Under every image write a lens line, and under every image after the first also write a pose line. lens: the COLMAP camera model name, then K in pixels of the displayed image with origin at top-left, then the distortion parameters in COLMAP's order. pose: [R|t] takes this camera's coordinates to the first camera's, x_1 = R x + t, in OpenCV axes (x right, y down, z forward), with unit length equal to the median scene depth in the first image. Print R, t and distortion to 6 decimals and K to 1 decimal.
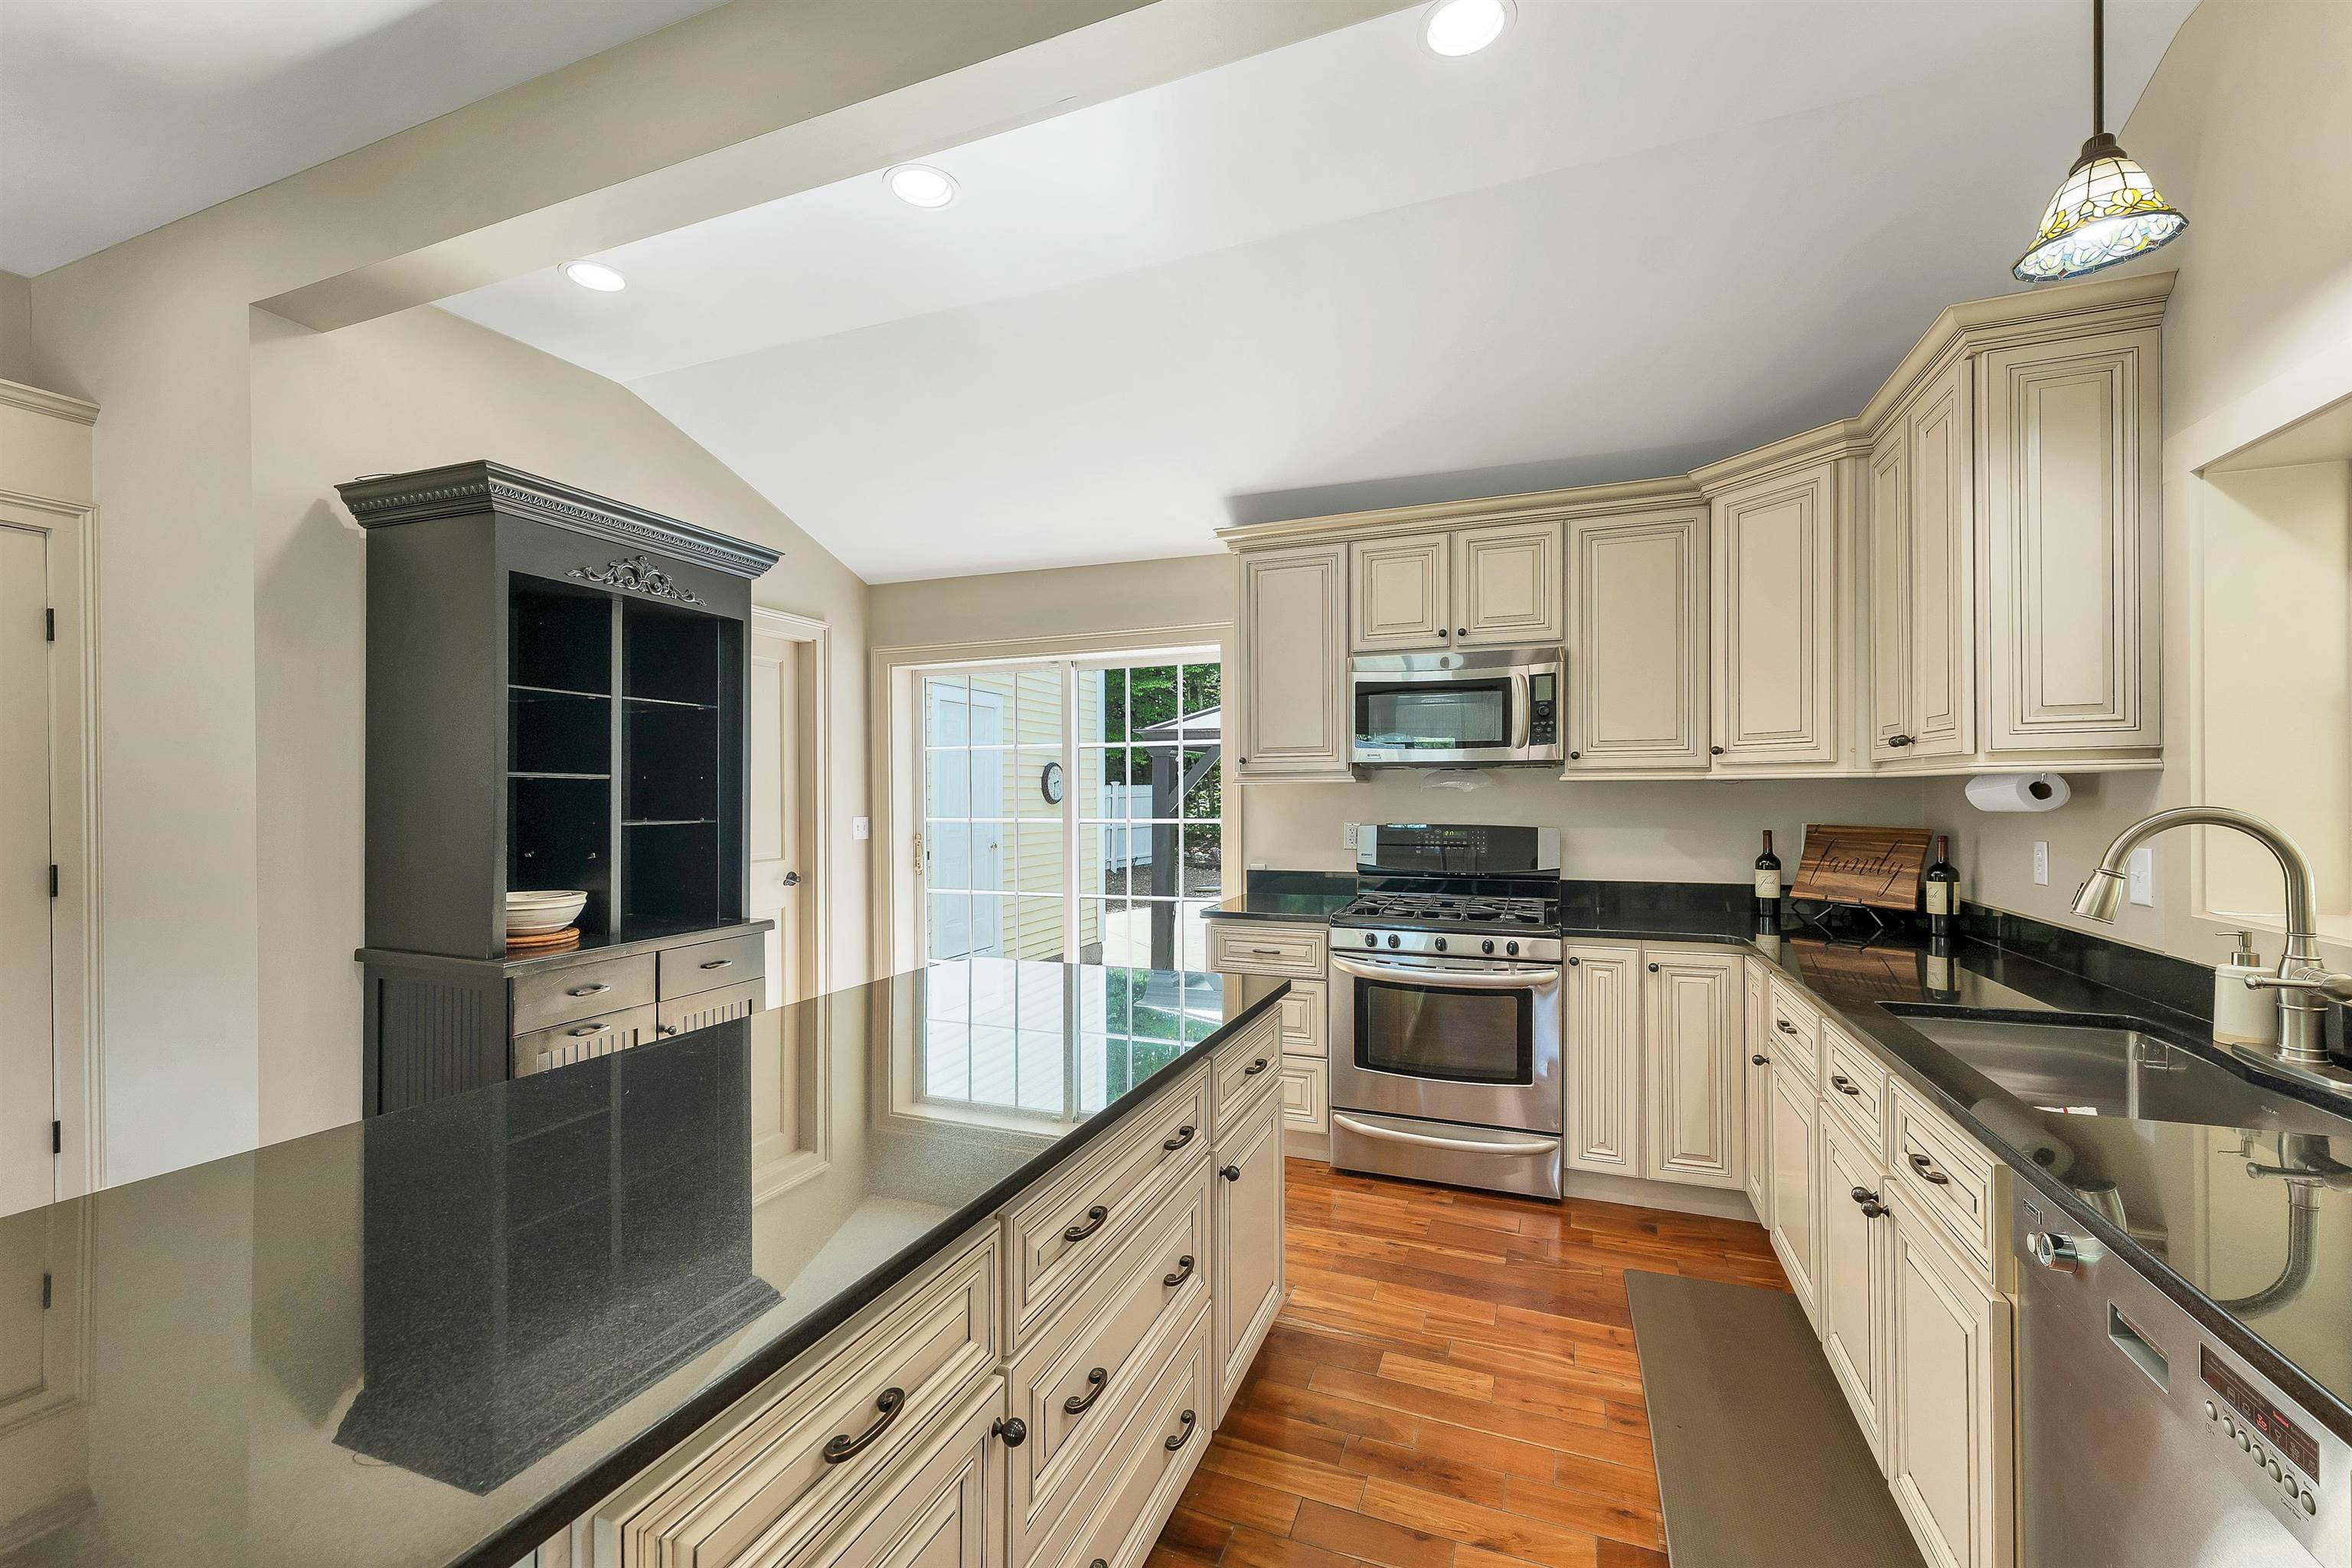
lens RADIAL K [[958.6, 0, 1161.0], [0, 958.6, 788.3], [0, 0, 1]] dist [0.003017, 0.000207]
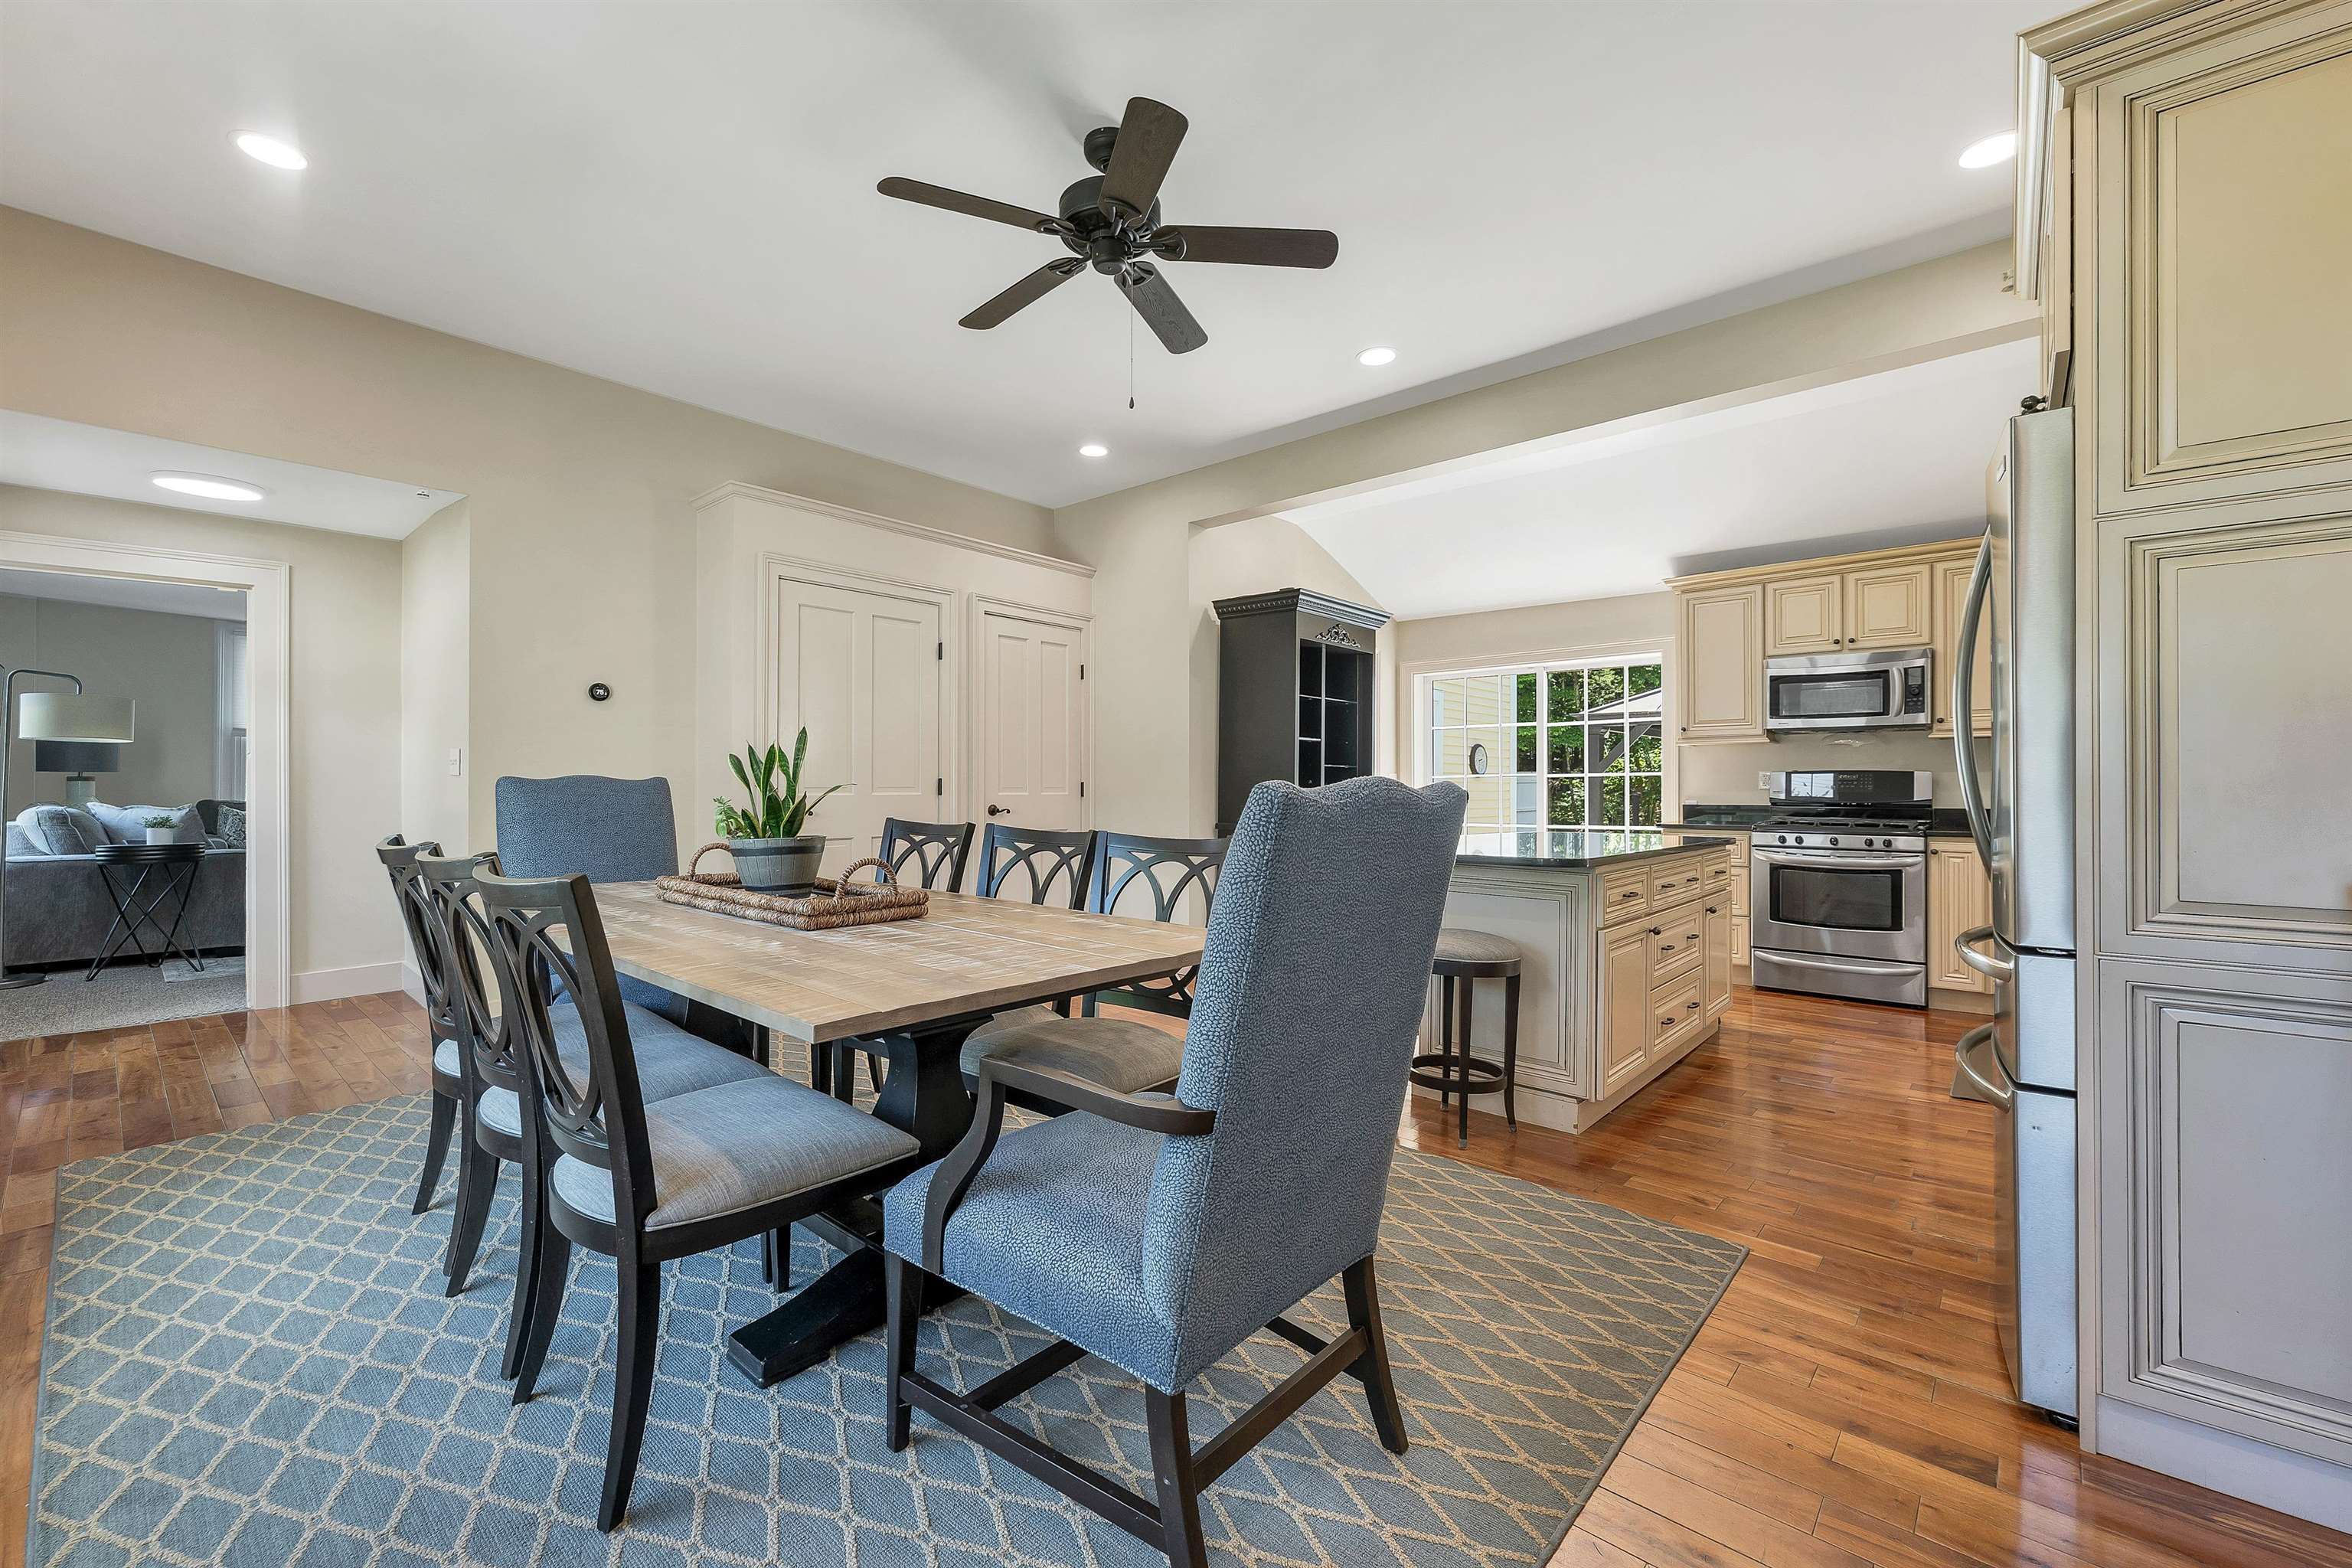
lens RADIAL K [[960.8, 0, 1164.1], [0, 960.8, 777.8], [0, 0, 1]] dist [0.000636, -0.000093]
pose [[0.942002, 0.001139, -0.335605, -0.204426], [-0.003428, 0.999975, -0.006227, 0.068556], [0.335589, 0.007016, 0.941982, -0.815274]]
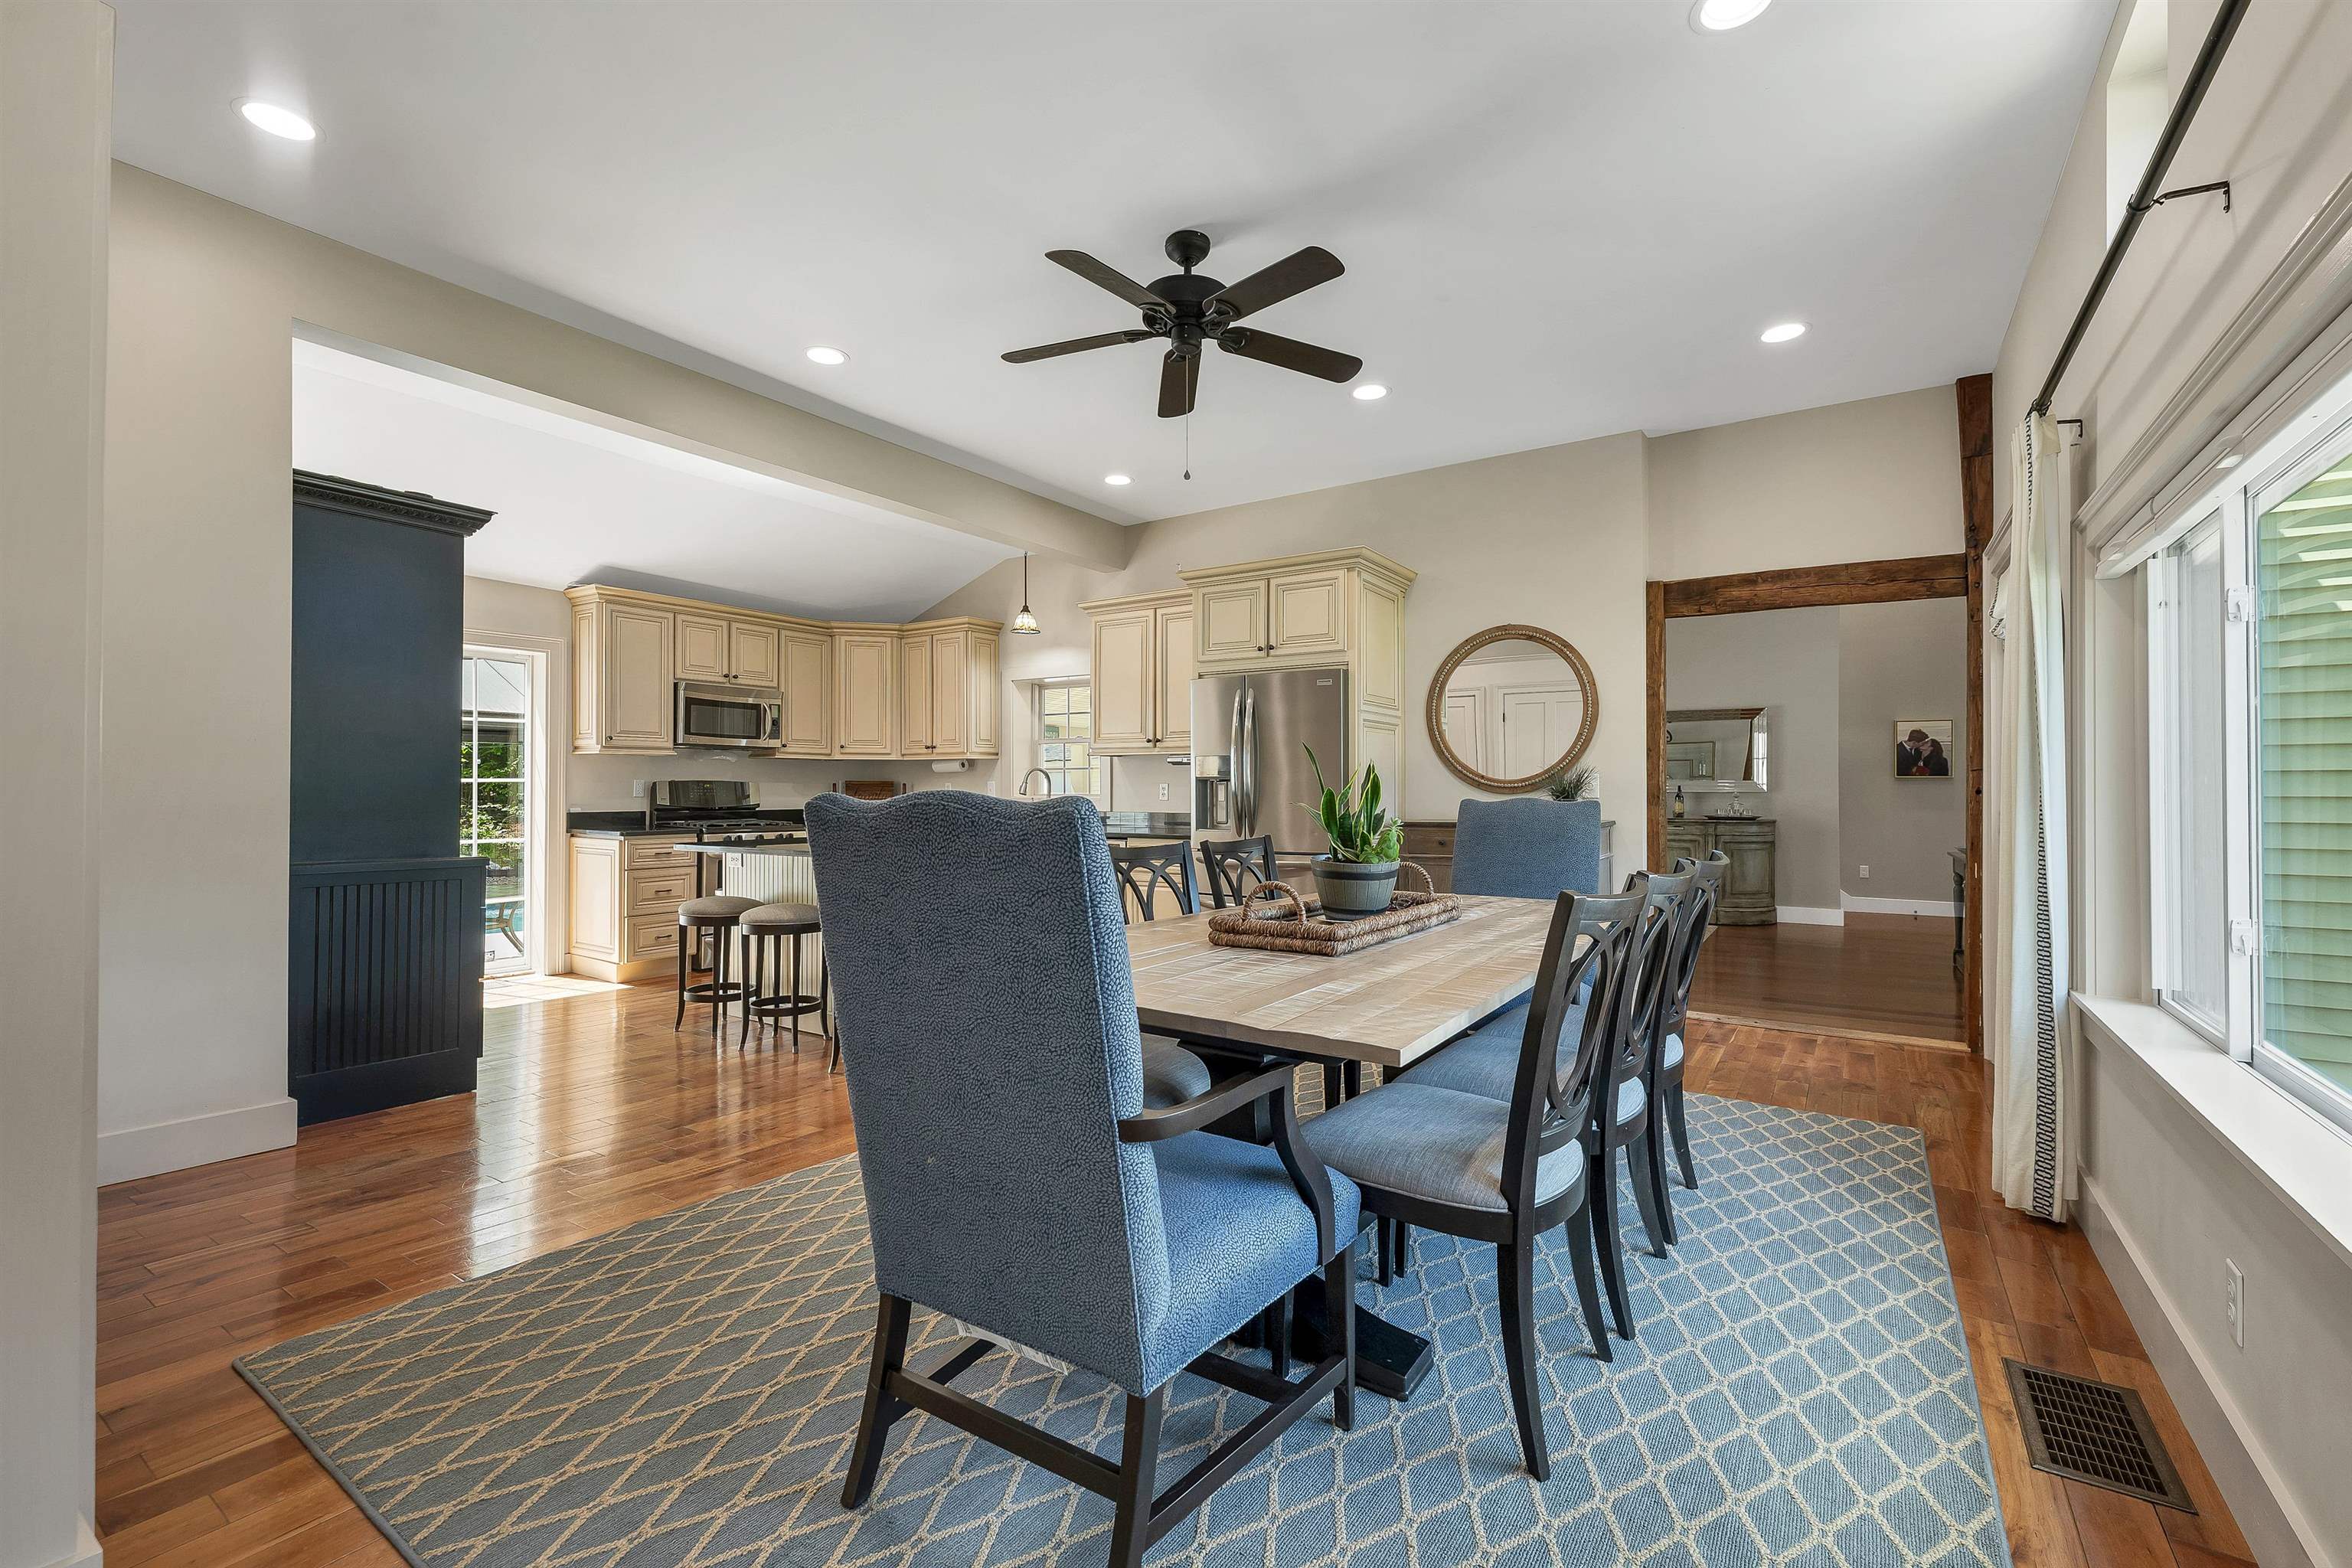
lens RADIAL K [[980.5, 0, 1170.1], [0, 980.5, 781.1], [0, 0, 1]] dist [0.002504, 0.000066]
pose [[0.209828, 0.010750, 0.977679, -1.440694], [-0.006522, 0.999933, -0.009595, 0.056255], [-0.977717, -0.004363, 0.209884, -0.240976]]
